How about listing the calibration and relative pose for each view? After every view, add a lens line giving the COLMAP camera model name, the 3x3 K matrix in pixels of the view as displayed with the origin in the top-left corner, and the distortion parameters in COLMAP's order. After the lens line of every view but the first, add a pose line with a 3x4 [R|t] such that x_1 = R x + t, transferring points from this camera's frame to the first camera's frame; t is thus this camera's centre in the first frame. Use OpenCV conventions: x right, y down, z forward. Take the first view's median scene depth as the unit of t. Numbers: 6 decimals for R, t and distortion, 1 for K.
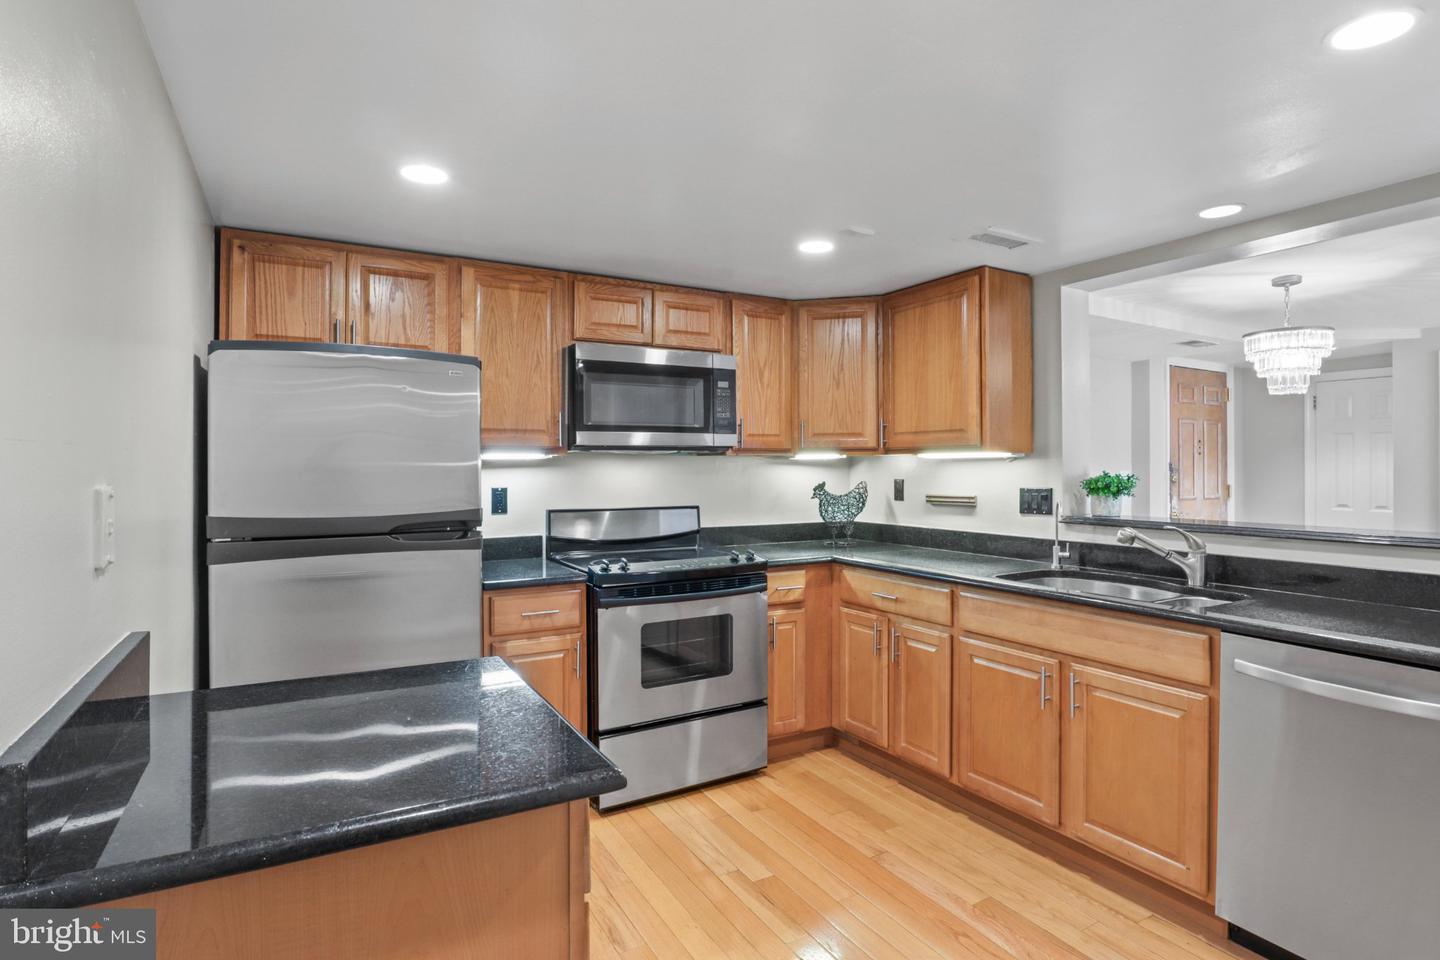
lens RADIAL K [[726.4, 0, 720.7], [0, 726.4, 456.3], [0, 0, 1]] dist [-0.036067, 0.001260]
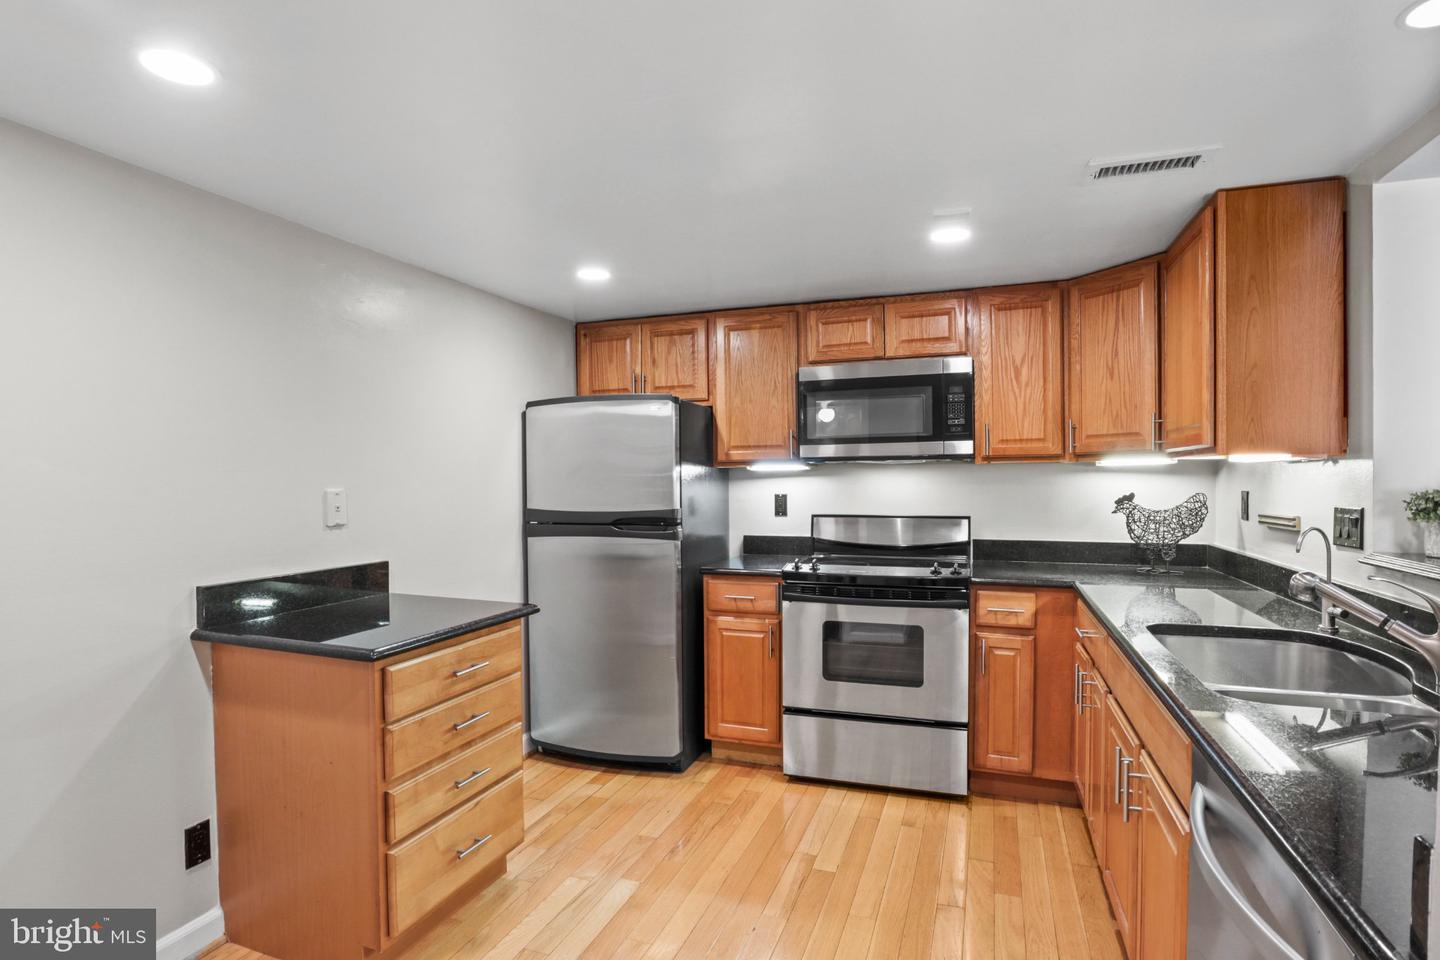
lens RADIAL K [[724.1, 0, 726.4], [0, 724.1, 478.1], [0, 0, 1]] dist [-0.041136, 0.001136]
pose [[0.652706, -0.000810, -0.757611, 0.561731], [0.017052, 0.999762, 0.013622, -0.000511], [0.757420, -0.021810, 0.652564, 0.166793]]
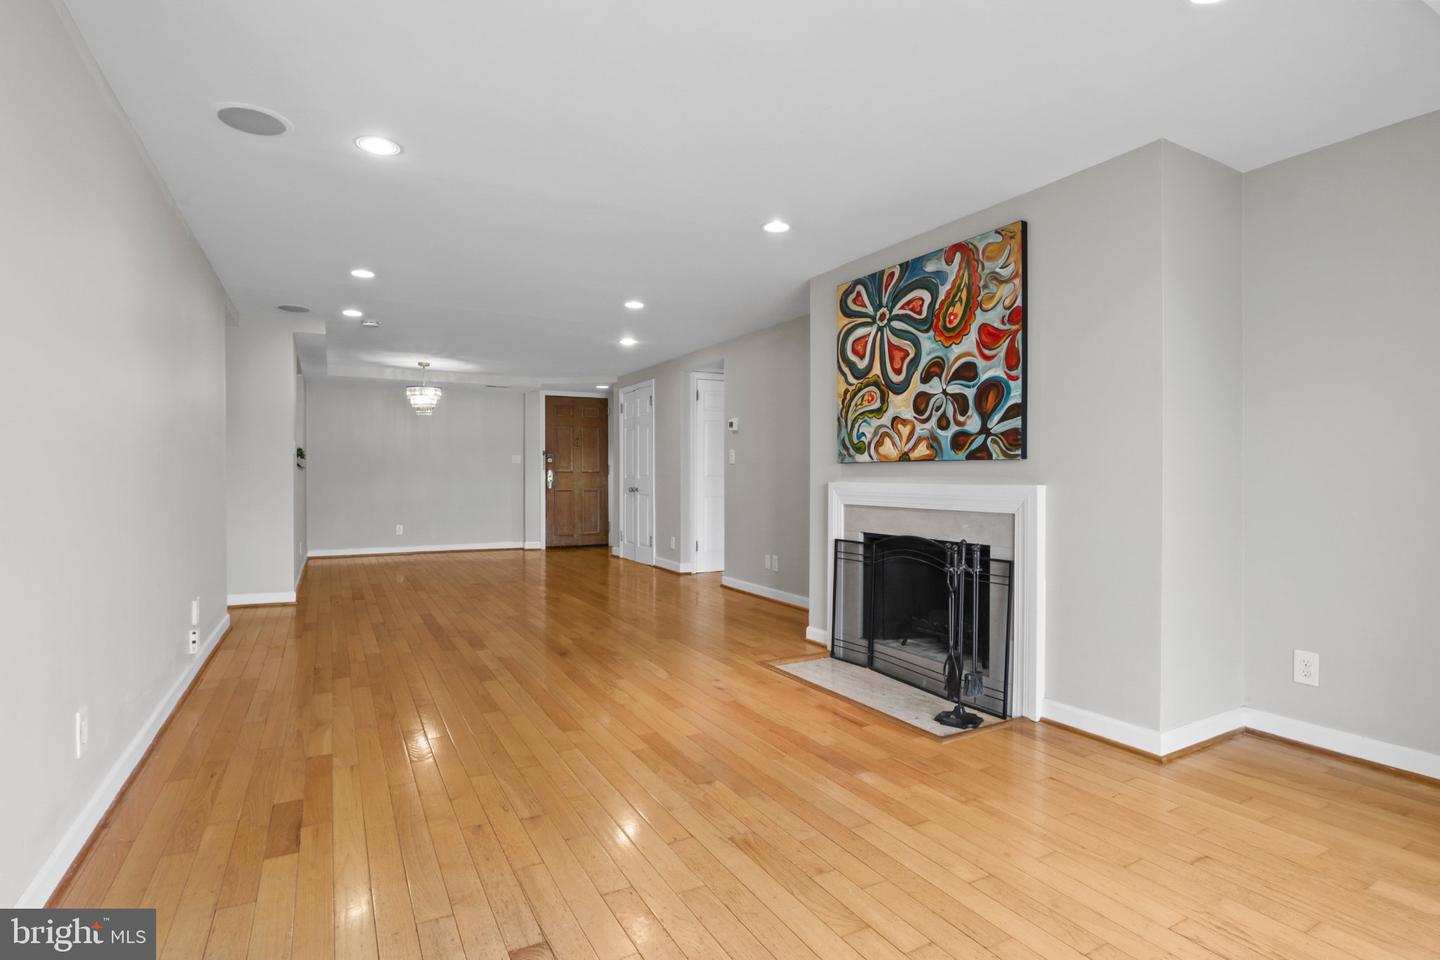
lens RADIAL K [[715.5, 0, 734.8], [0, 715.5, 474.3], [0, 0, 1]] dist [-0.030256, 0.000843]
pose [[0.999995, -0.003024, 0.001179, 1.994954], [0.003005, 0.999870, 0.015812, 0.075049], [-0.001226, -0.015808, 0.999874, -1.367703]]
